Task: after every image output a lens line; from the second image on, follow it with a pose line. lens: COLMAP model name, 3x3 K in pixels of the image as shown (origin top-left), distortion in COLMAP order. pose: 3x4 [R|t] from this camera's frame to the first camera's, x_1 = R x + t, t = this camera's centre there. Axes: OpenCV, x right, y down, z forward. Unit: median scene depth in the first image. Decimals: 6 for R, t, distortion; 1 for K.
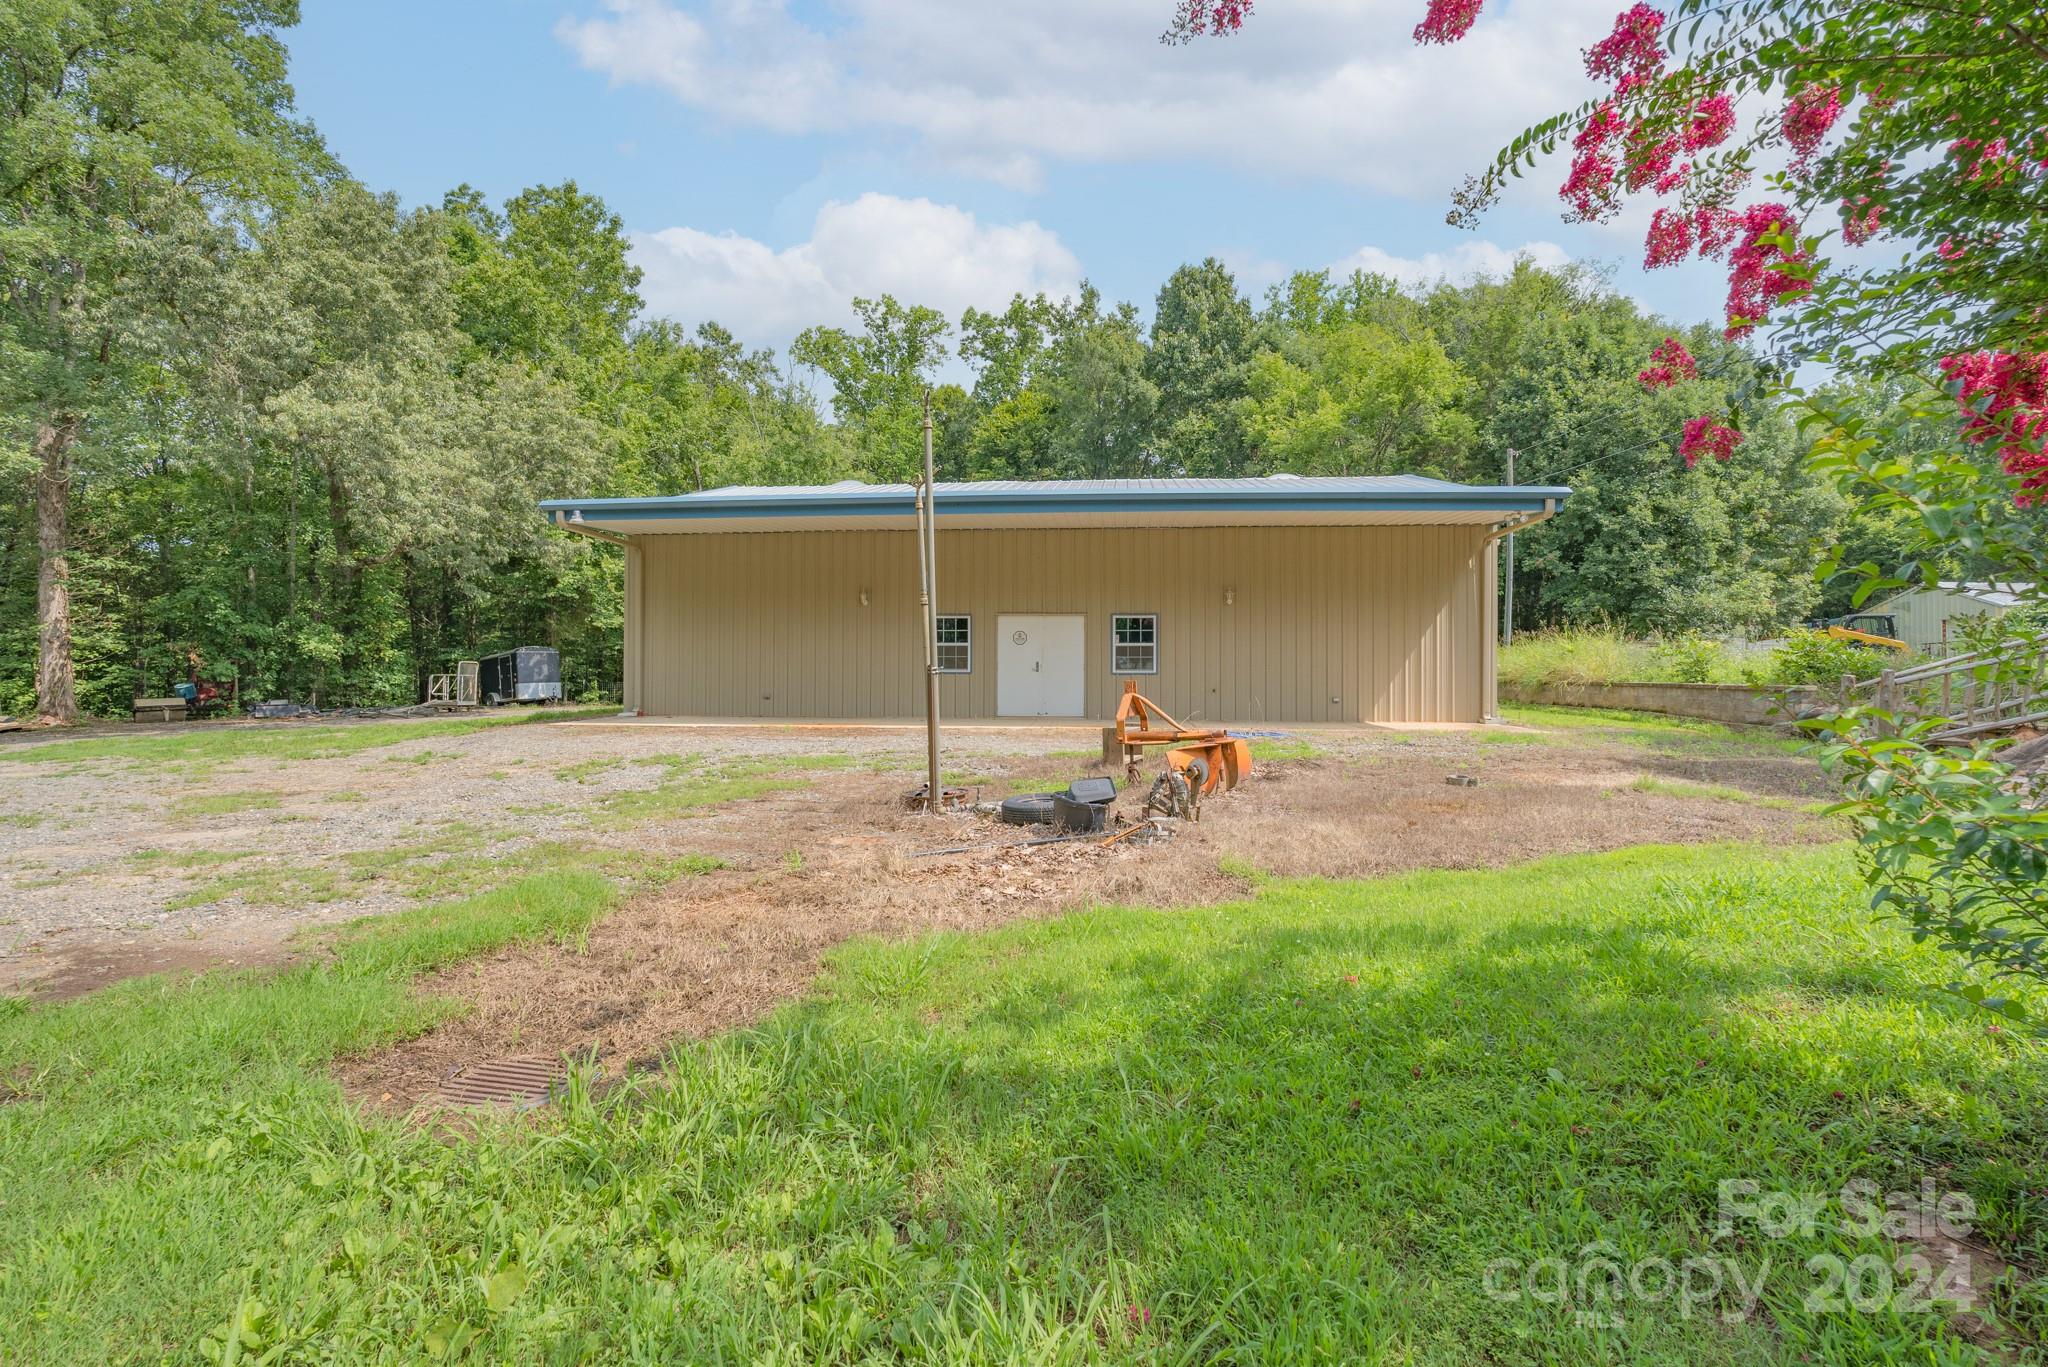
lens RADIAL K [[933.4, 0, 1031.5], [0, 933.4, 664.5], [0, 0, 1]] dist [-0.002279, -0.000847]
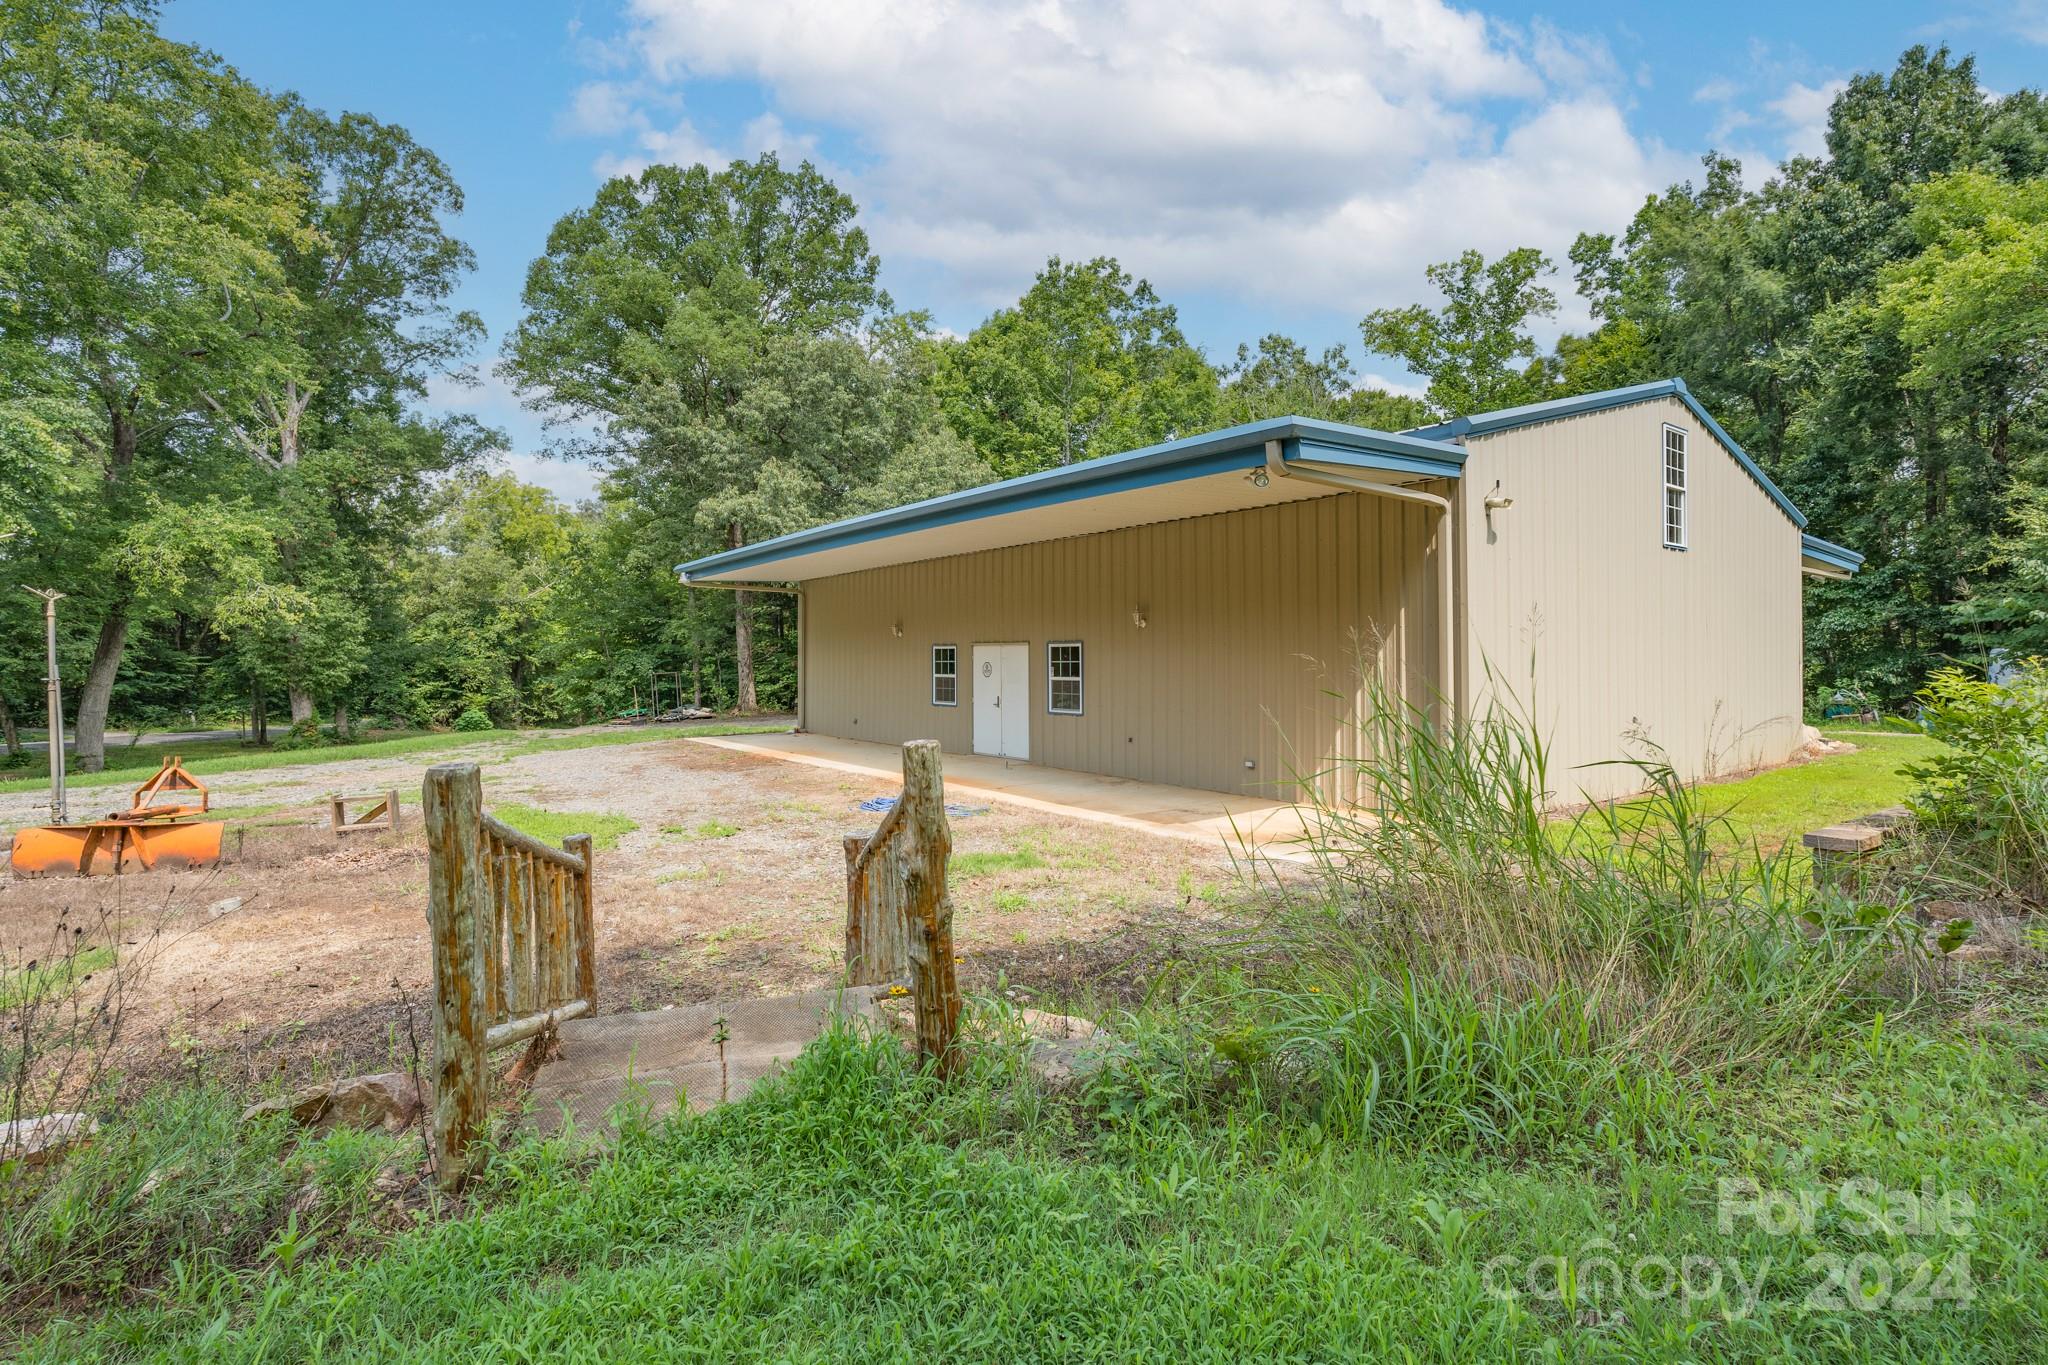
lens RADIAL K [[933.4, 0, 1031.5], [0, 933.4, 663.5], [0, 0, 1]] dist [-0.002279, -0.000847]
pose [[0.713071, -0.001737, -0.701089, 0.410122], [-0.002145, 0.999987, -0.004659, -0.019262], [0.701088, 0.004826, 0.713058, 0.248548]]
